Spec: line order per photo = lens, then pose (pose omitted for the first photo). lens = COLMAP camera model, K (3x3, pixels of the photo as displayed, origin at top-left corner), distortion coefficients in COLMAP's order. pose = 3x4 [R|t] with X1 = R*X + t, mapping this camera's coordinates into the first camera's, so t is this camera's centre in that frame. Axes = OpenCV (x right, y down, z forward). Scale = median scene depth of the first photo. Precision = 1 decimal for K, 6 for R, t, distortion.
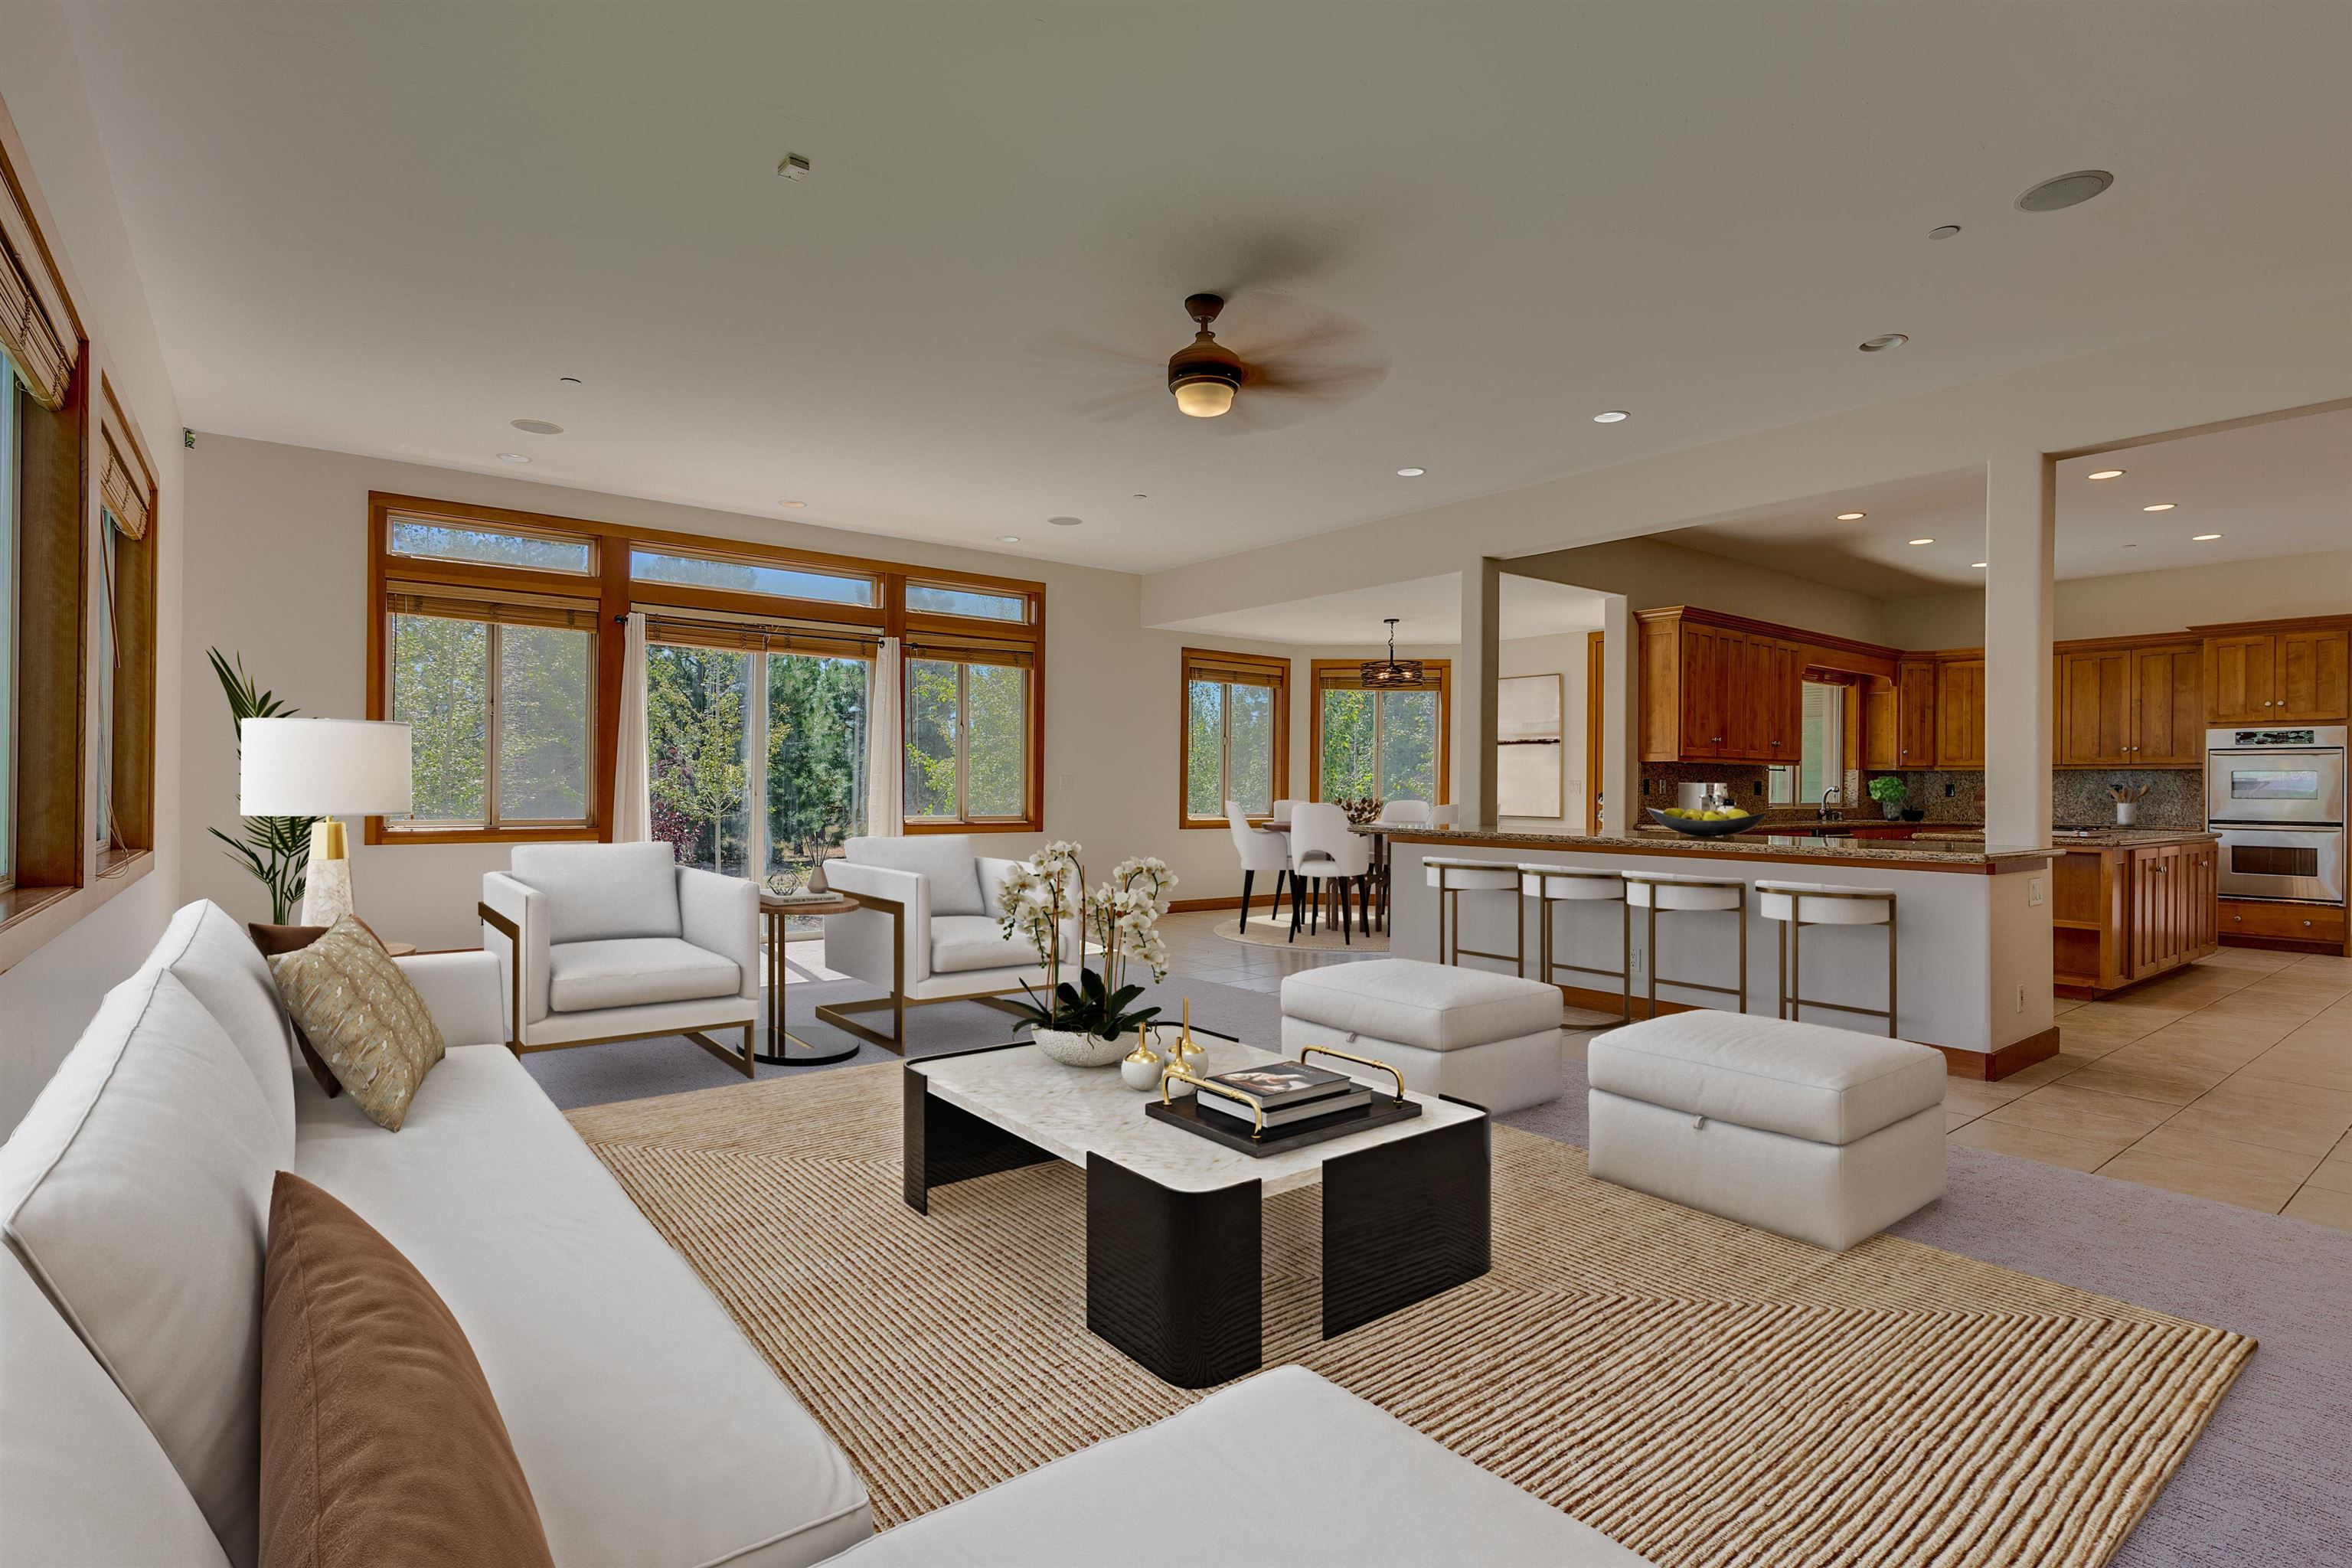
lens RADIAL K [[1152.5, 0, 1173.5], [0, 1152.5, 786.0], [0, 0, 1]] dist [0.005659, 0.000244]
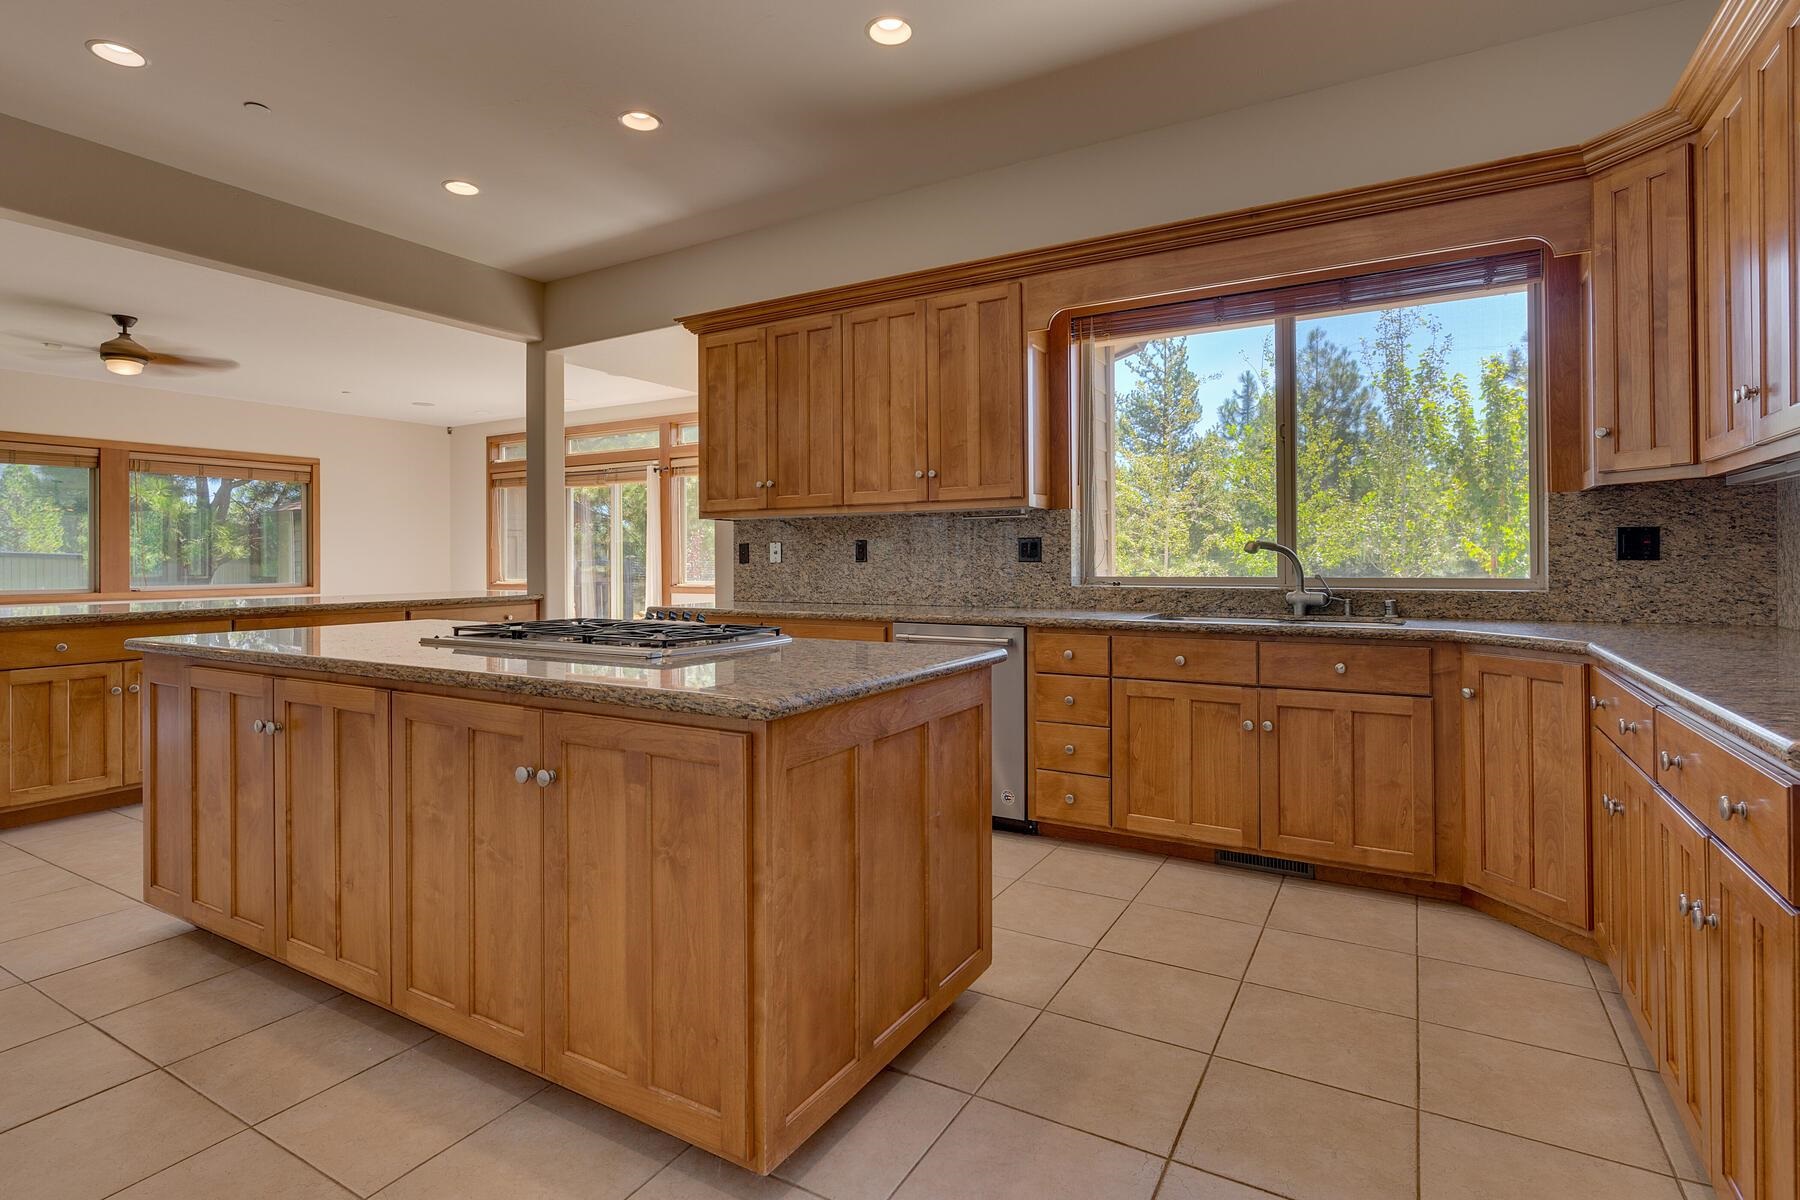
lens RADIAL K [[882.0, 0, 881.5], [0, 882.0, 560.3], [0, 0, 1]] dist [0.005659, 0.000244]
pose [[0.367322, -0.011224, -0.930026, 0.926865], [0.007439, 0.999931, -0.009129, 0.010951], [0.930064, -0.003565, 0.367380, 0.812048]]
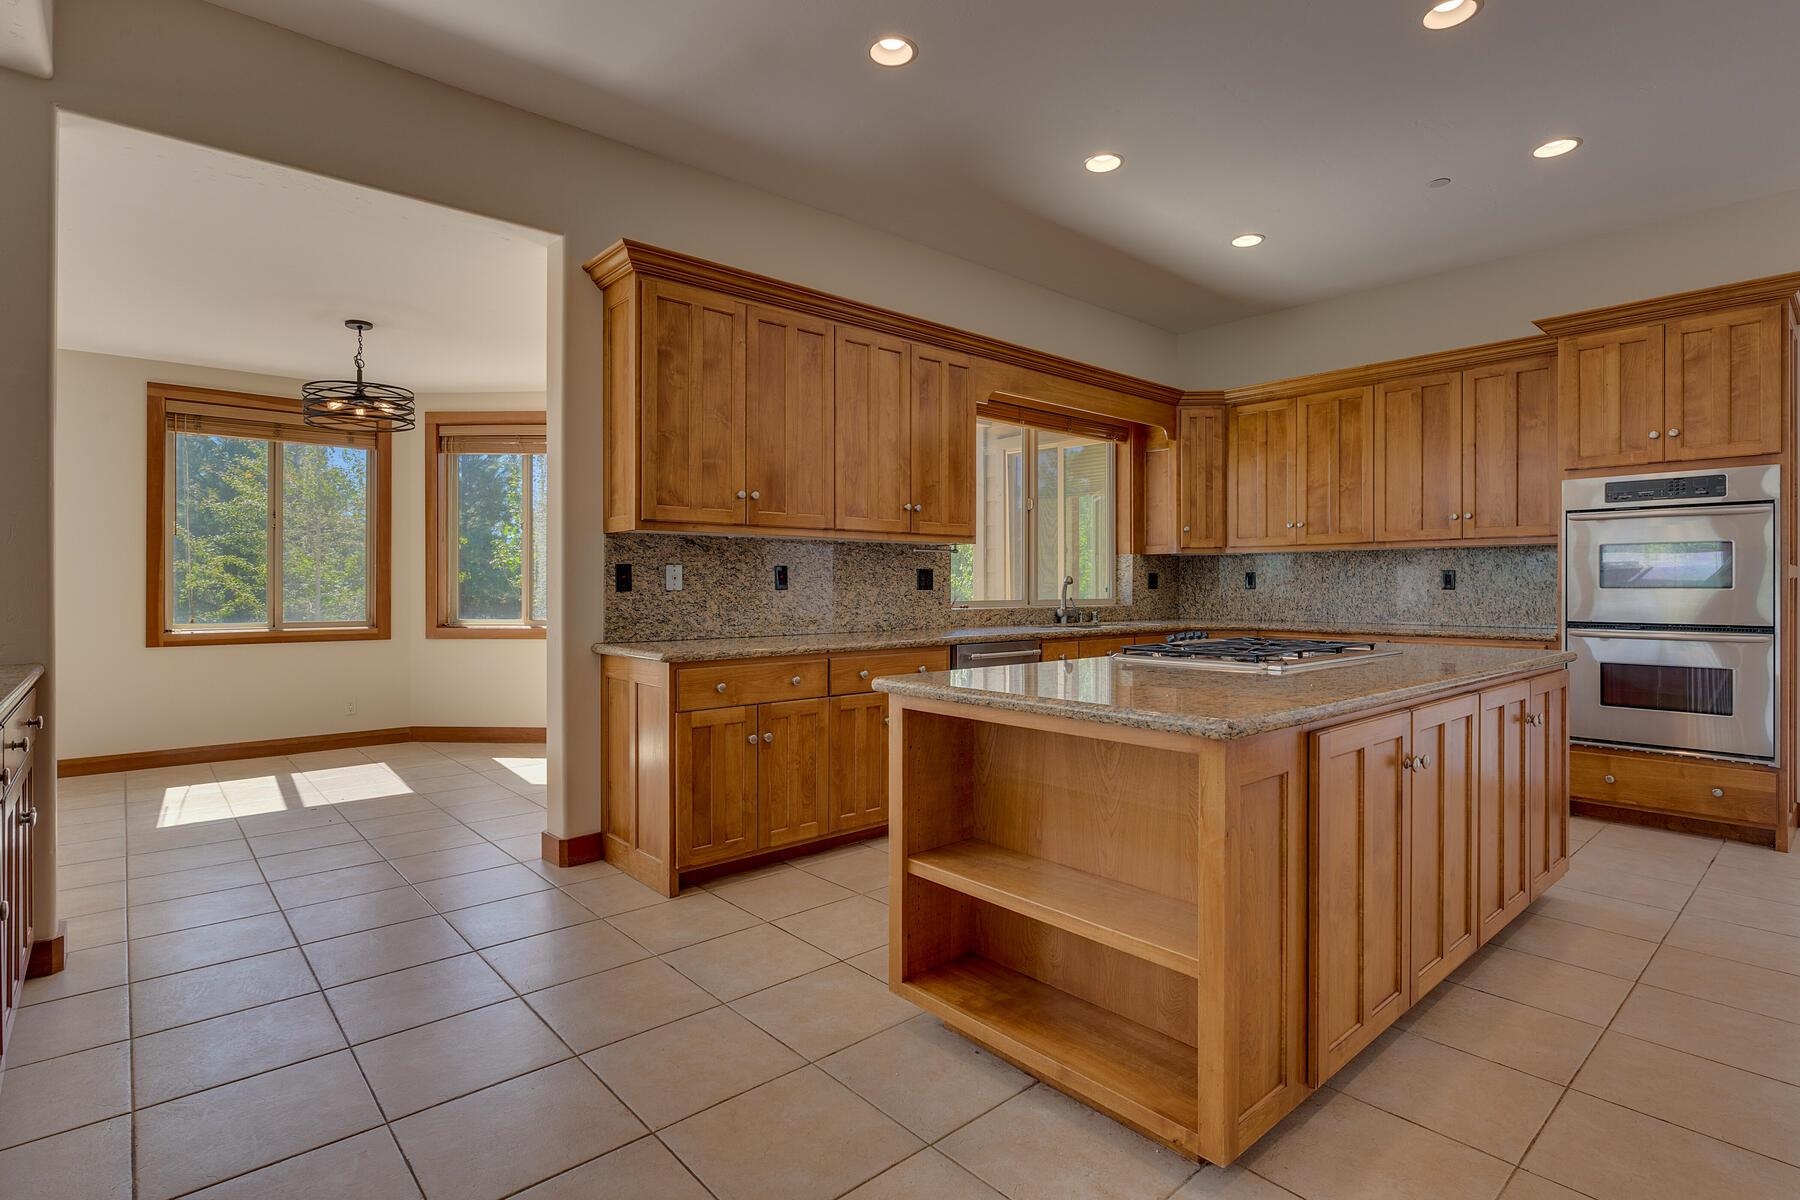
lens RADIAL K [[882.0, 0, 900.7], [0, 882.0, 593.7], [0, 0, 1]] dist [0.005659, 0.000244]
pose [[0.998235, -0.011004, 0.058356, 0.486706], [0.010620, 0.999920, 0.006878, 0.006798], [-0.058427, -0.006246, 0.998272, 0.520823]]
